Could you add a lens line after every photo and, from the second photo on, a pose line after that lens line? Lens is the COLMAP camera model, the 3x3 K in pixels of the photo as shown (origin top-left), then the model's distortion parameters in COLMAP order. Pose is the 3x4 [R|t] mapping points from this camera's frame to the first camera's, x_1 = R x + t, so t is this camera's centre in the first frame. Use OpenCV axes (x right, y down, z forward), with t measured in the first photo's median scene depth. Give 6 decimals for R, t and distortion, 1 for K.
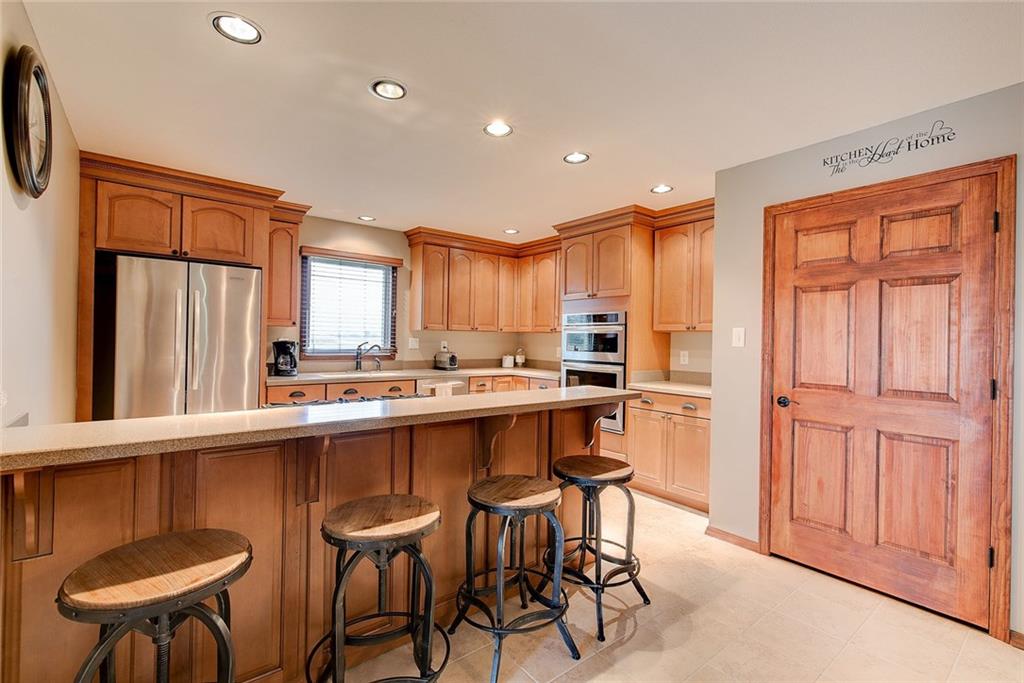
lens RADIAL K [[463.1, 0, 520.6], [0, 463.1, 342.6], [0, 0, 1]] dist [0.002144, -0.000866]
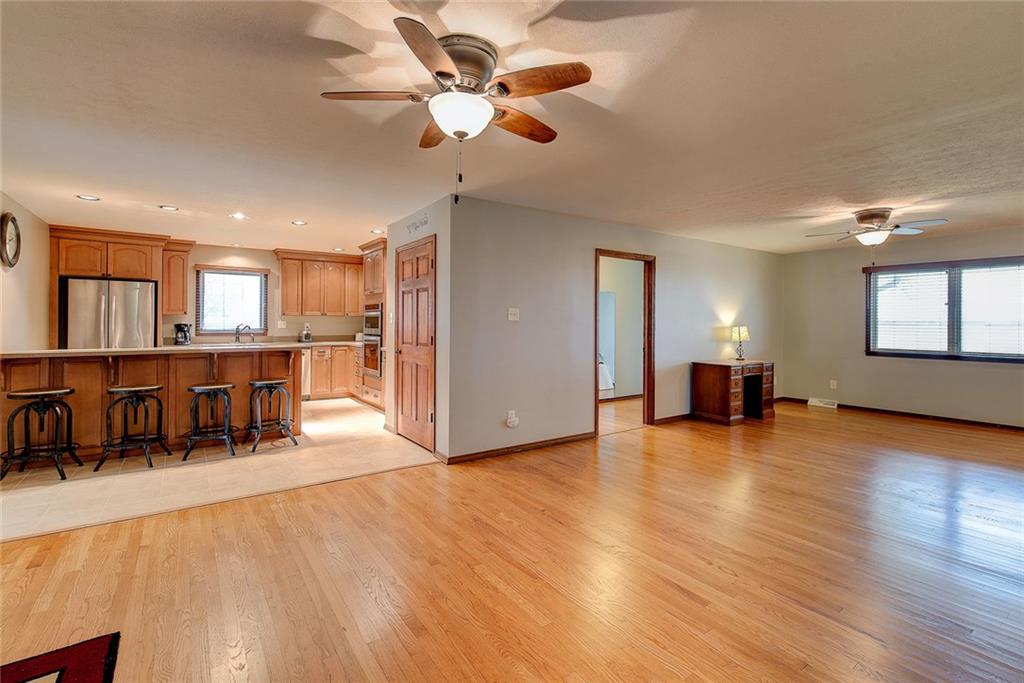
lens RADIAL K [[463.1, 0, 513.6], [0, 463.1, 321.6], [0, 0, 1]] dist [0.002144, -0.000866]
pose [[0.998681, -0.013045, -0.049654, 0.649587], [0.012685, 0.999891, -0.007559, 0.013889], [0.049747, 0.006919, 0.998738, -0.499205]]
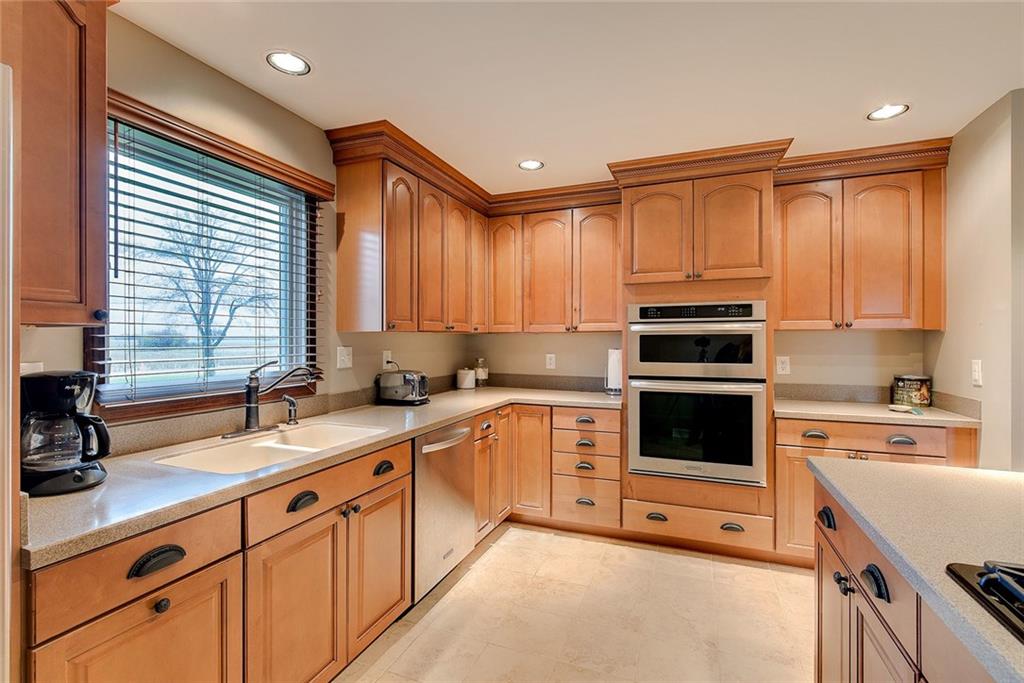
lens RADIAL K [[463.1, 0, 511.6], [0, 463.1, 338.3], [0, 0, 1]] dist [0.002144, -0.000866]
pose [[0.866190, -0.019361, 0.499339, -0.359034], [0.019851, 0.999794, 0.004332, -0.020362], [-0.499320, 0.006160, 0.866396, 0.520848]]
